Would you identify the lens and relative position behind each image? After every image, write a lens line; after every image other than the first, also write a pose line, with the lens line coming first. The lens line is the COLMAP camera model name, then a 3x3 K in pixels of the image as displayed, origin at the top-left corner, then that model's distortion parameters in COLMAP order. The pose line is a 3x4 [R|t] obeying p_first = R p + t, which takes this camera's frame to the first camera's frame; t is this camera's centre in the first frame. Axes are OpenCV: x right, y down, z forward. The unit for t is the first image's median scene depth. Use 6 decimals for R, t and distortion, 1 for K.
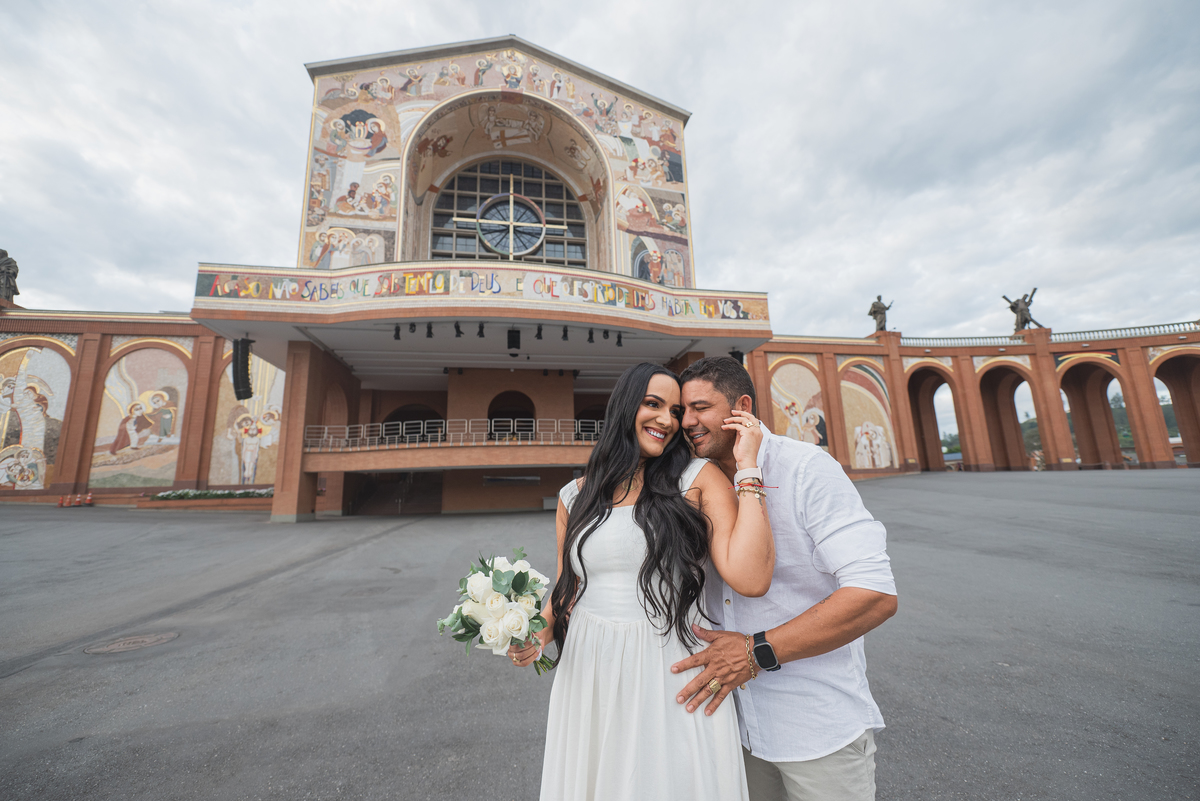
lens RADIAL K [[467.1, 0, 599.3], [0, 467.1, 405.3], [0, 0, 1]] dist [-0.007346, -0.001124]
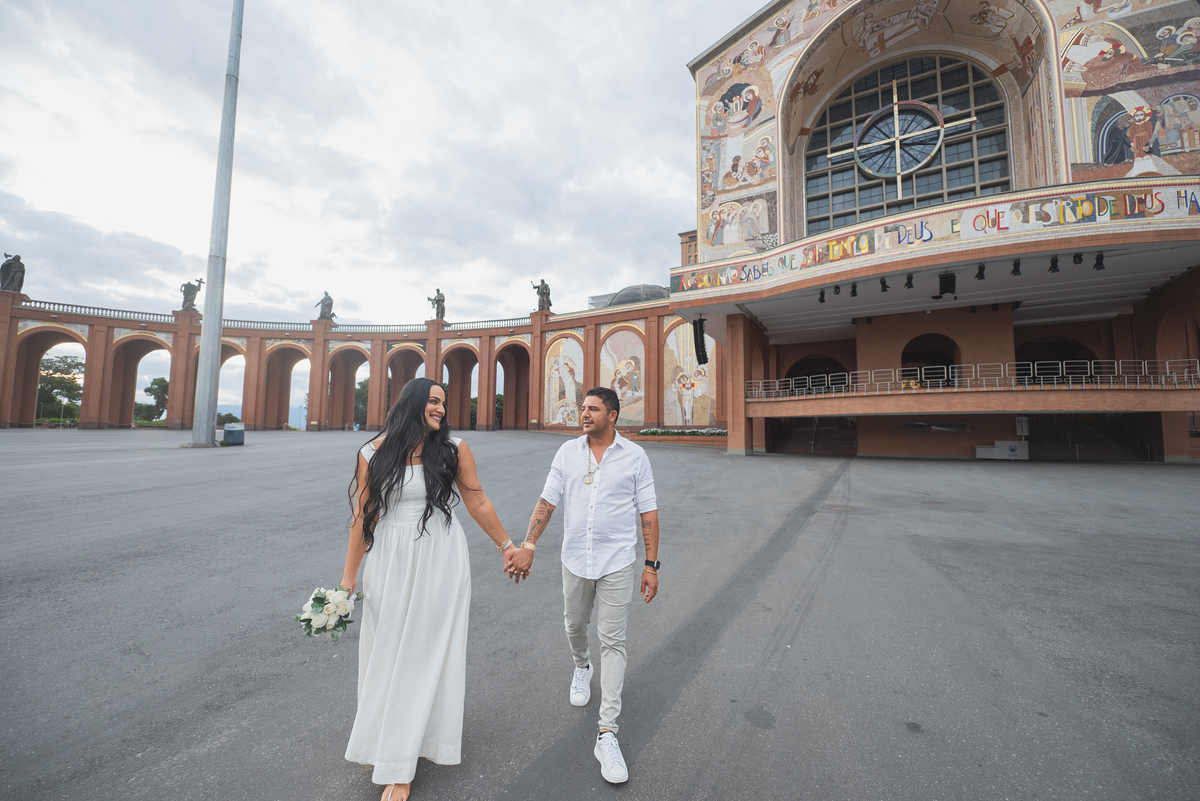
lens RADIAL K [[471.3, 0, 599.2], [0, 471.3, 404.4], [0, 0, 1]] dist [-0.010344, -0.000357]
pose [[0.754171, -0.008952, -0.656617, -0.048828], [0.087740, 0.992315, 0.087247, -0.021863], [0.650790, -0.123410, 0.749161, -0.124607]]
